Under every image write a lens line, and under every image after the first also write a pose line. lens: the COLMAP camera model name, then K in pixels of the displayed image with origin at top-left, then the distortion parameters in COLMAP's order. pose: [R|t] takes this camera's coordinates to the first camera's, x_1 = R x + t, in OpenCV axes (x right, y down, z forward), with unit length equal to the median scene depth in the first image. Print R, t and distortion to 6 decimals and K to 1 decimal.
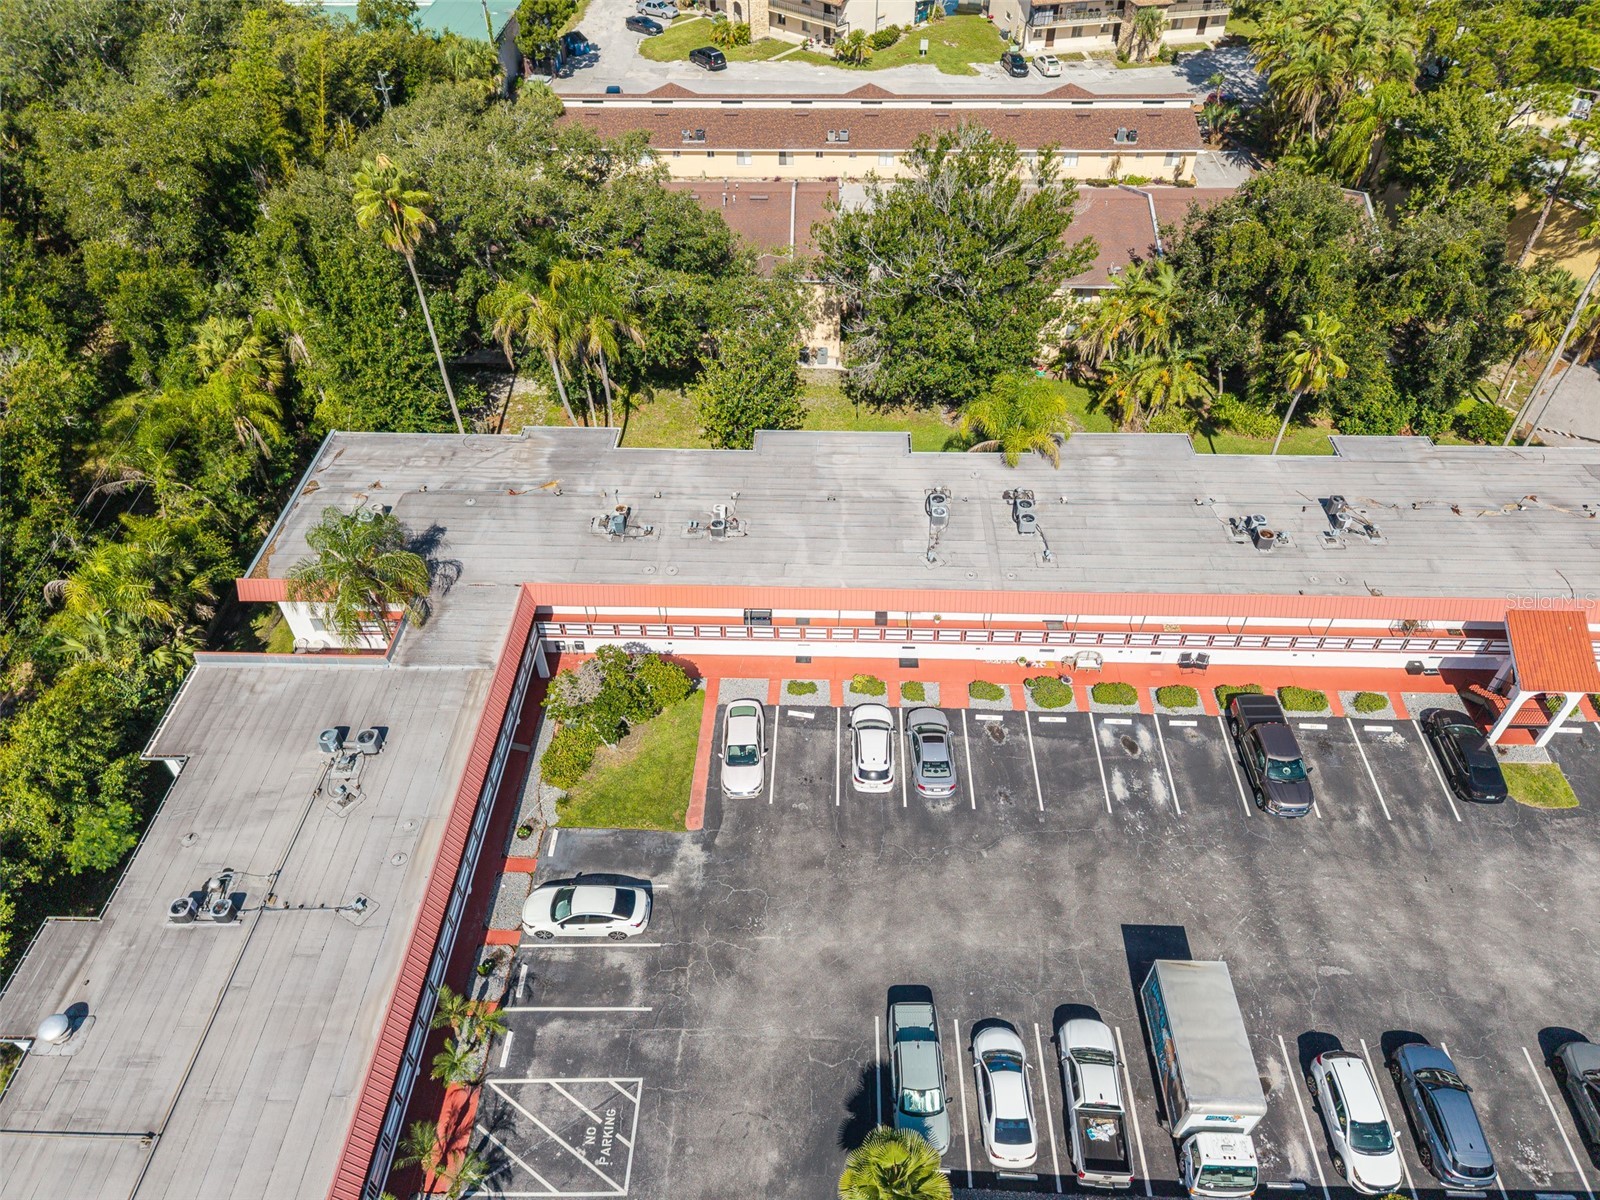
lens RADIAL K [[1077.2, 0, 800.0], [0, 1077.2, 600.0], [0, 0, 1]] dist [0.096021, -0.124381]
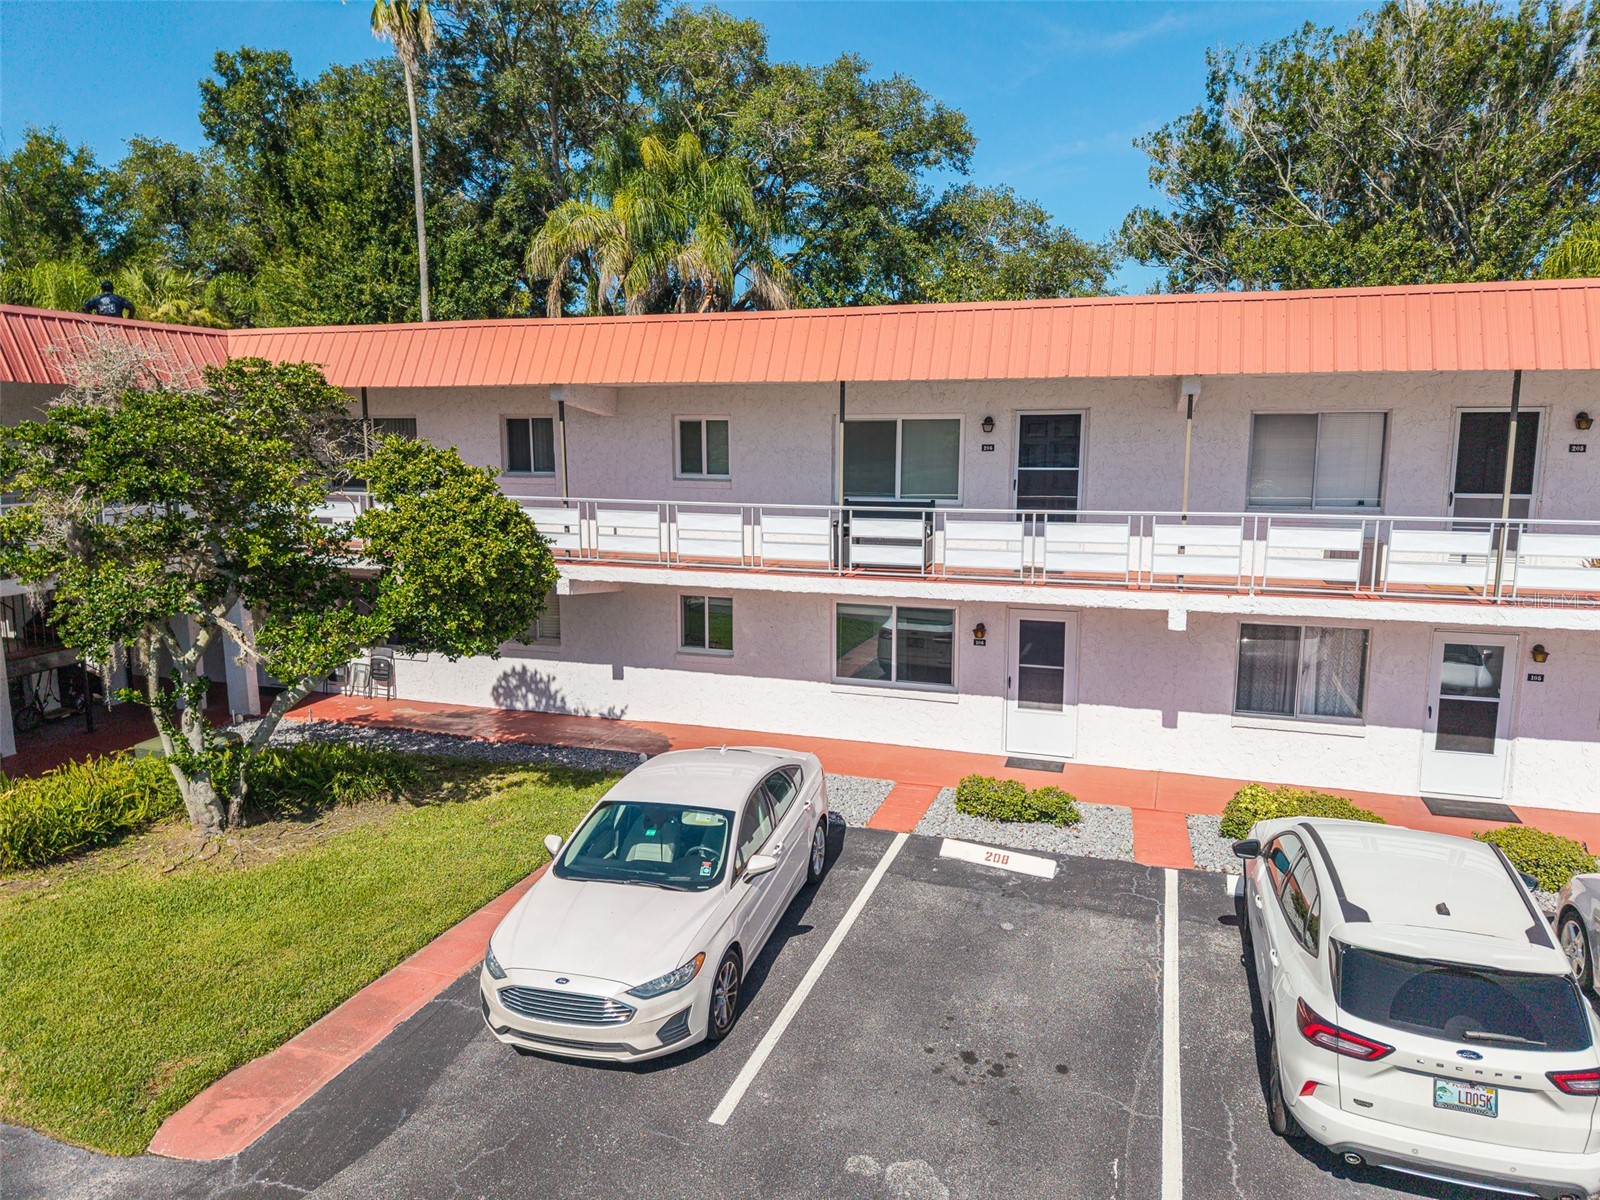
lens RADIAL K [[1077.2, 0, 800.0], [0, 1077.2, 600.0], [0, 0, 1]] dist [0.096021, -0.124381]
pose [[0.956238, 0.050182, -0.288255, 0.030140], [-0.207759, 0.810153, -0.548168, 0.241671], [0.206023, 0.584066, 0.785125, 0.954975]]
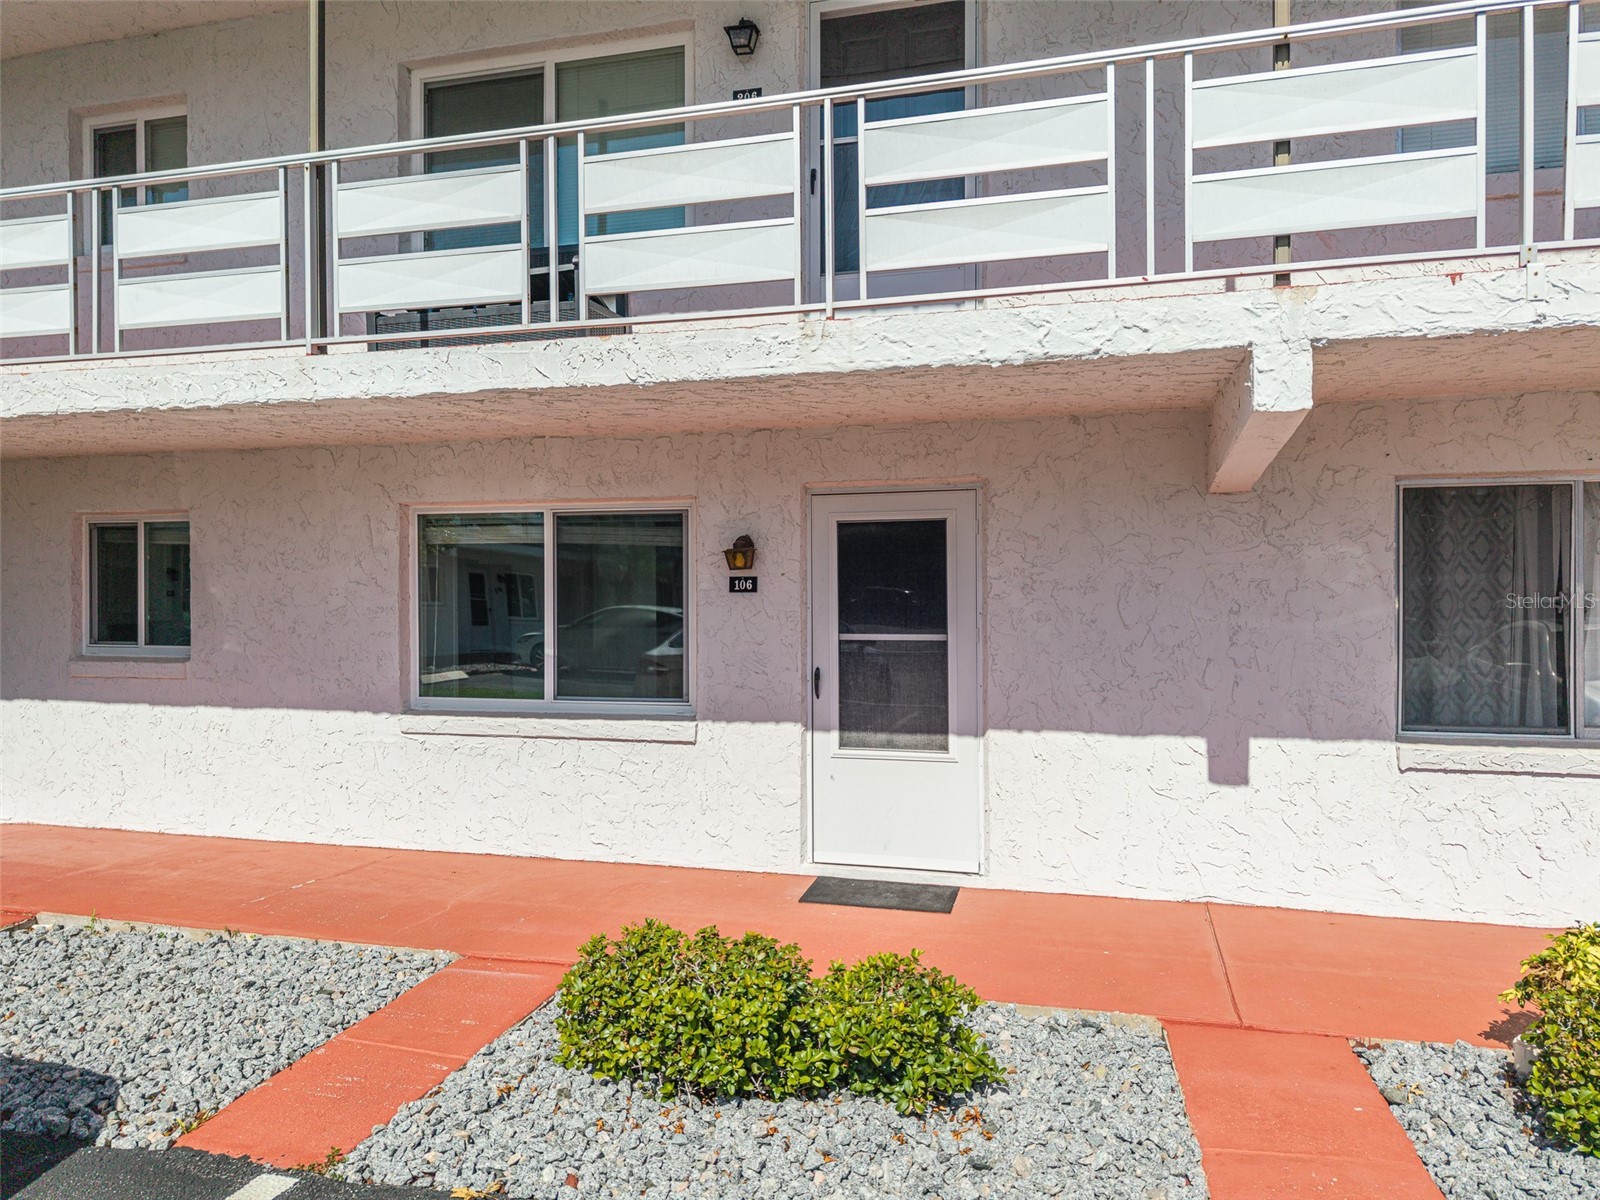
lens RADIAL K [[1077.2, 0, 800.0], [0, 1077.2, 600.0], [0, 0, 1]] dist [0.096021, -0.124381]
pose [[0.972632, 0.004386, -0.232310, 0.025219], [-0.164325, 0.719847, -0.674402, 0.138658], [0.164270, 0.694119, 0.700867, 1.164022]]
